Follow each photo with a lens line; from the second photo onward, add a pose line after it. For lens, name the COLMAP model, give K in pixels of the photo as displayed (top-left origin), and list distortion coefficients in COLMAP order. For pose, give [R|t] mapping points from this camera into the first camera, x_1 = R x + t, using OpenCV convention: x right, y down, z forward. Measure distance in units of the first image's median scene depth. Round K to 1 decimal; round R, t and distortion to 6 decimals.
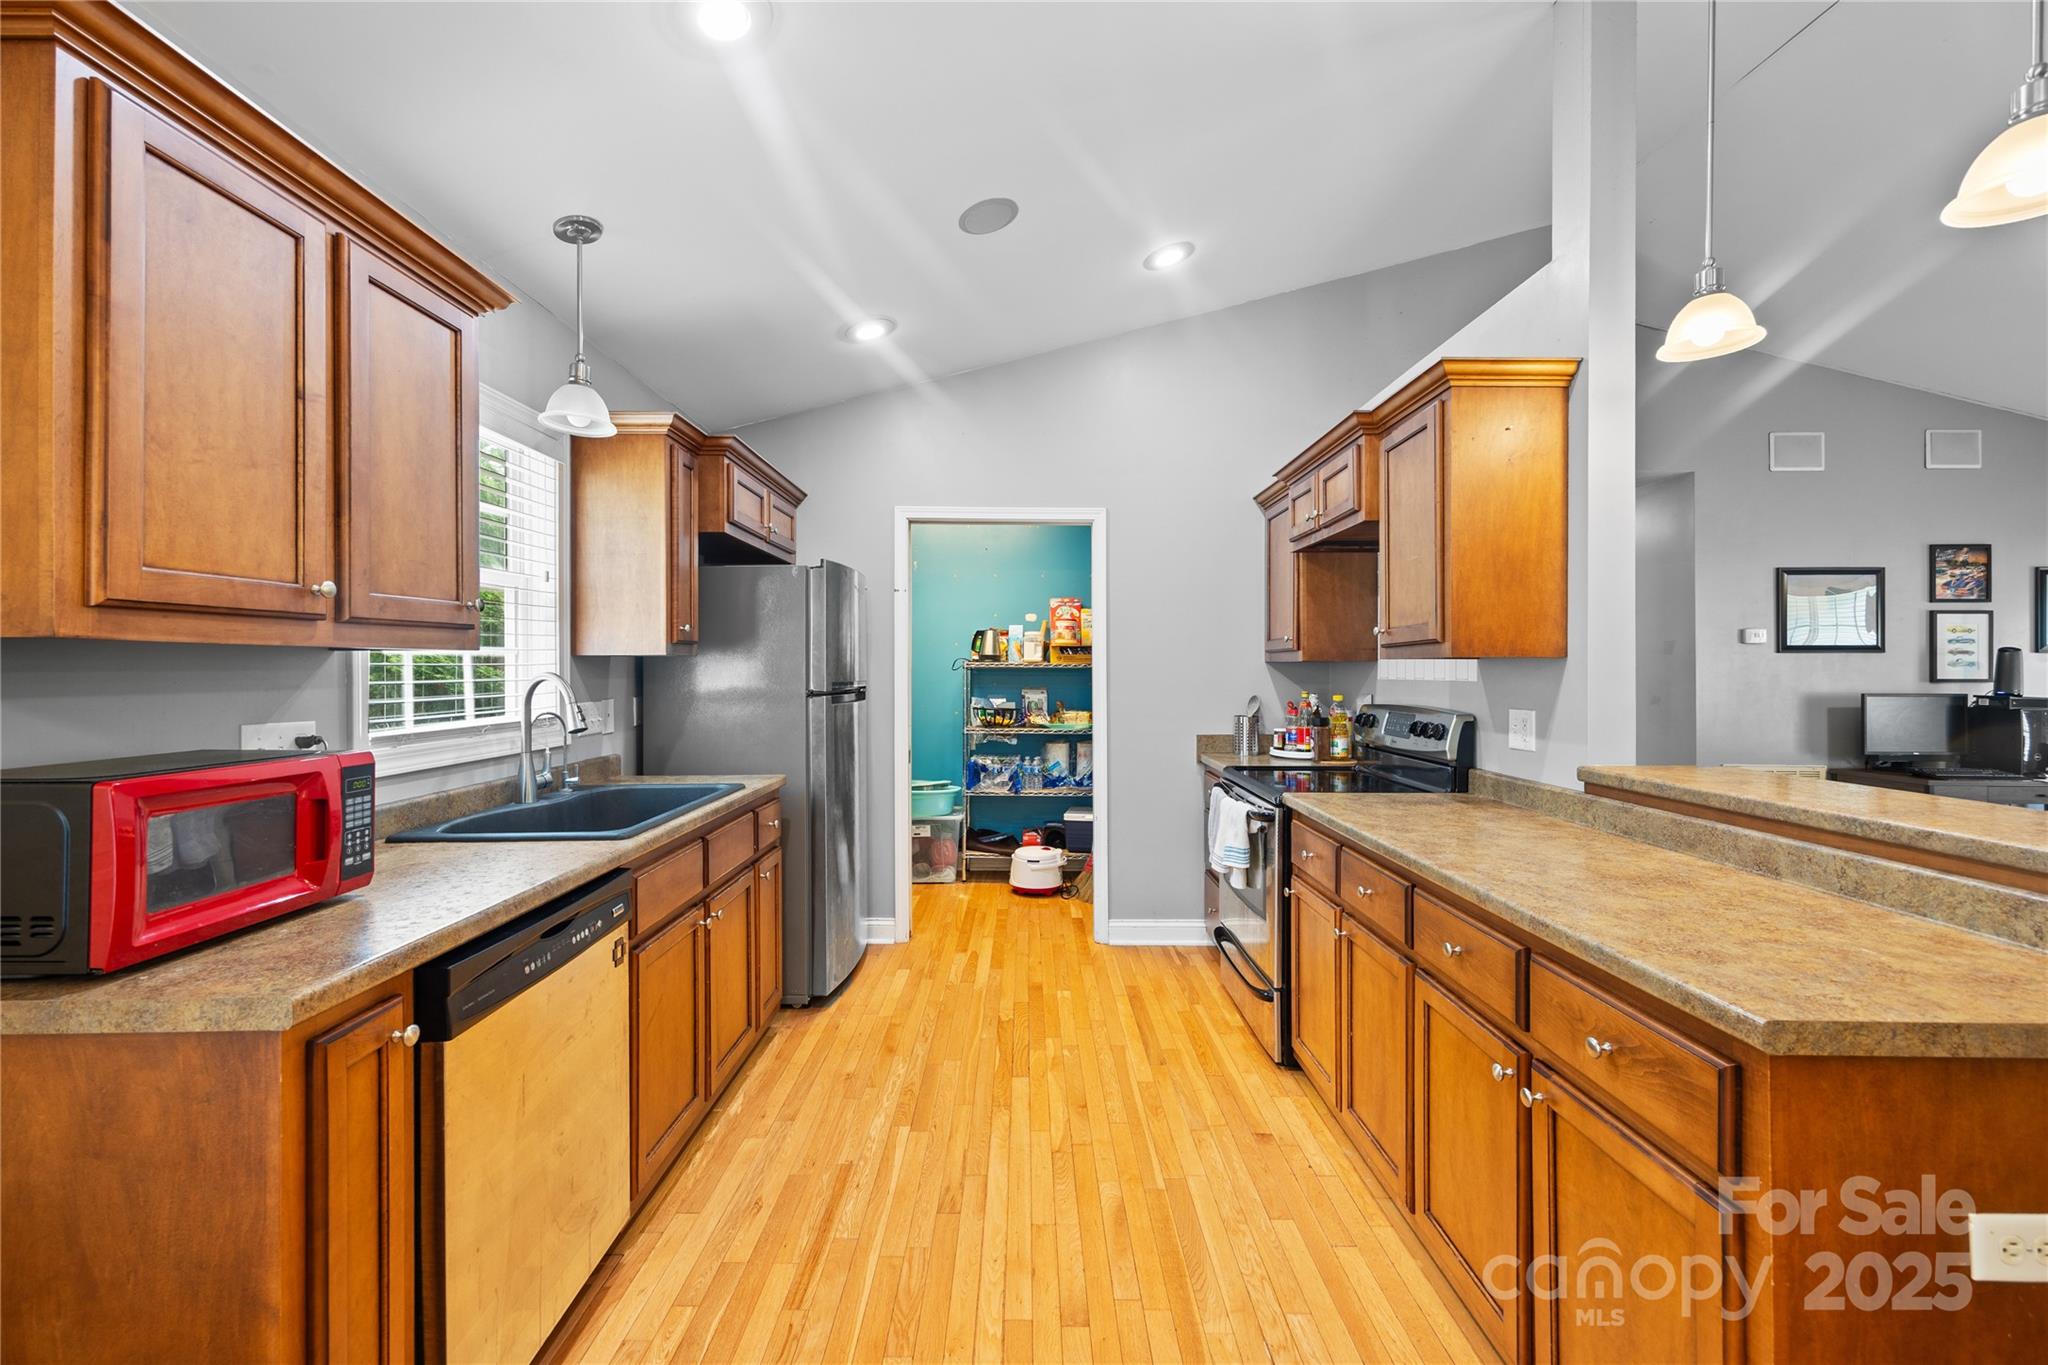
lens RADIAL K [[834.7, 0, 1027.9], [0, 834.7, 665.0], [0, 0, 1]] dist [0.001035, 0.000116]
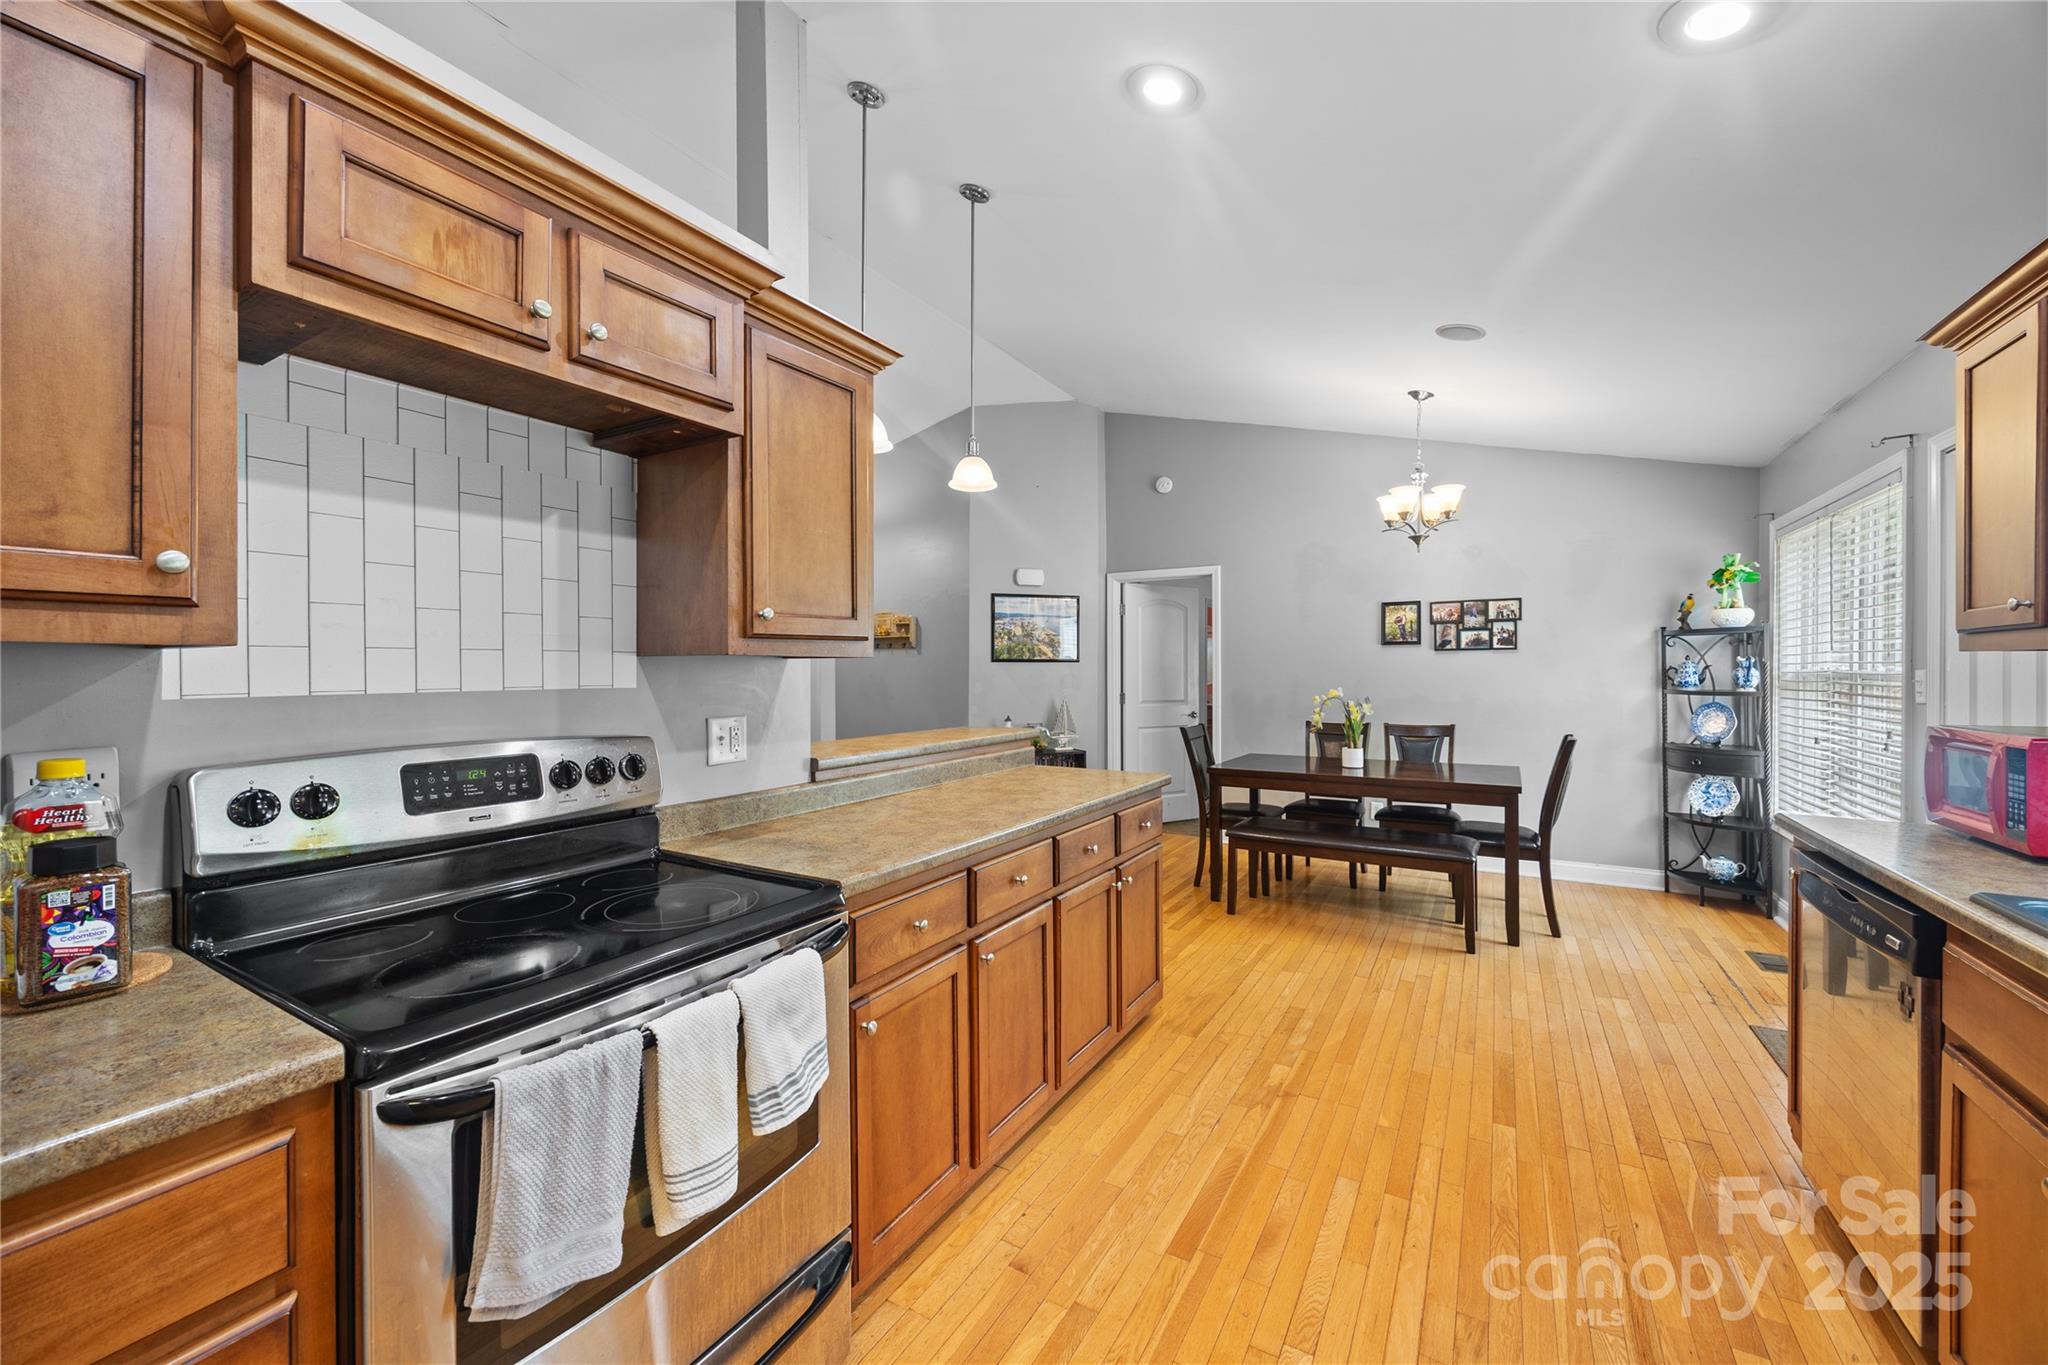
lens RADIAL K [[788.3, 0, 1021.3], [0, 788.3, 674.3], [0, 0, 1]] dist [0.000745, 0.000046]
pose [[-0.854540, -0.001349, 0.519384, -0.166891], [-0.000949, 0.999999, 0.001036, 0.013773], [-0.519385, 0.000393, -0.854540, 2.711736]]
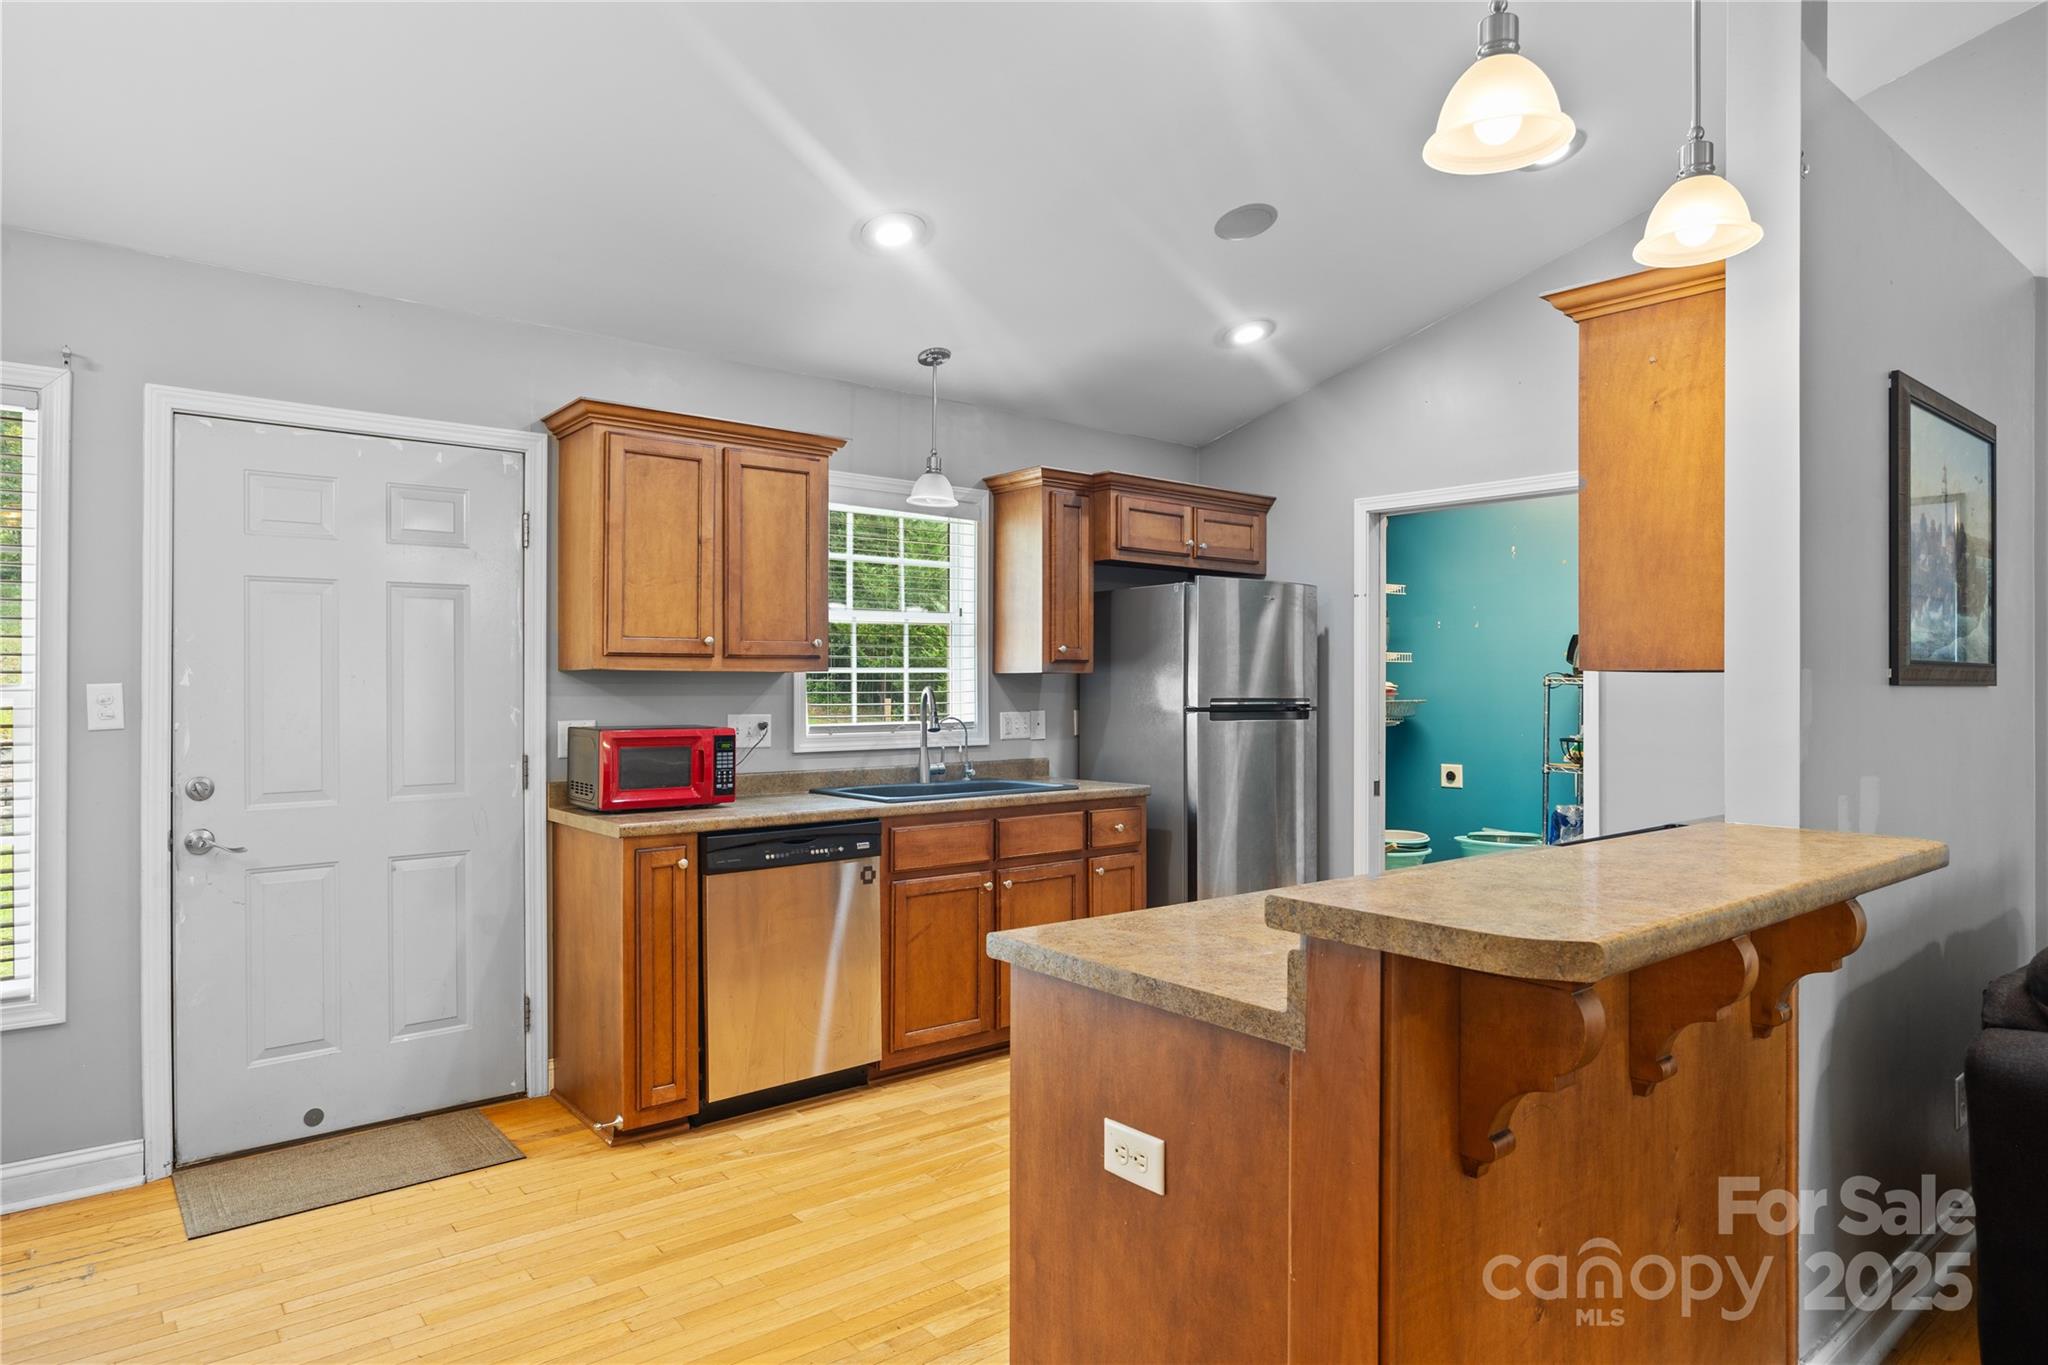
lens RADIAL K [[1201.5, 0, 1024.0], [0, 1201.5, 682.5], [0, 0, 1]] dist [-0.002735, 0.001283]
pose [[0.629964, 0.001092, -0.776624, 1.682926], [0.000218, 0.999999, 0.001583, -0.000814], [0.776625, -0.001167, 0.629962, -0.161324]]
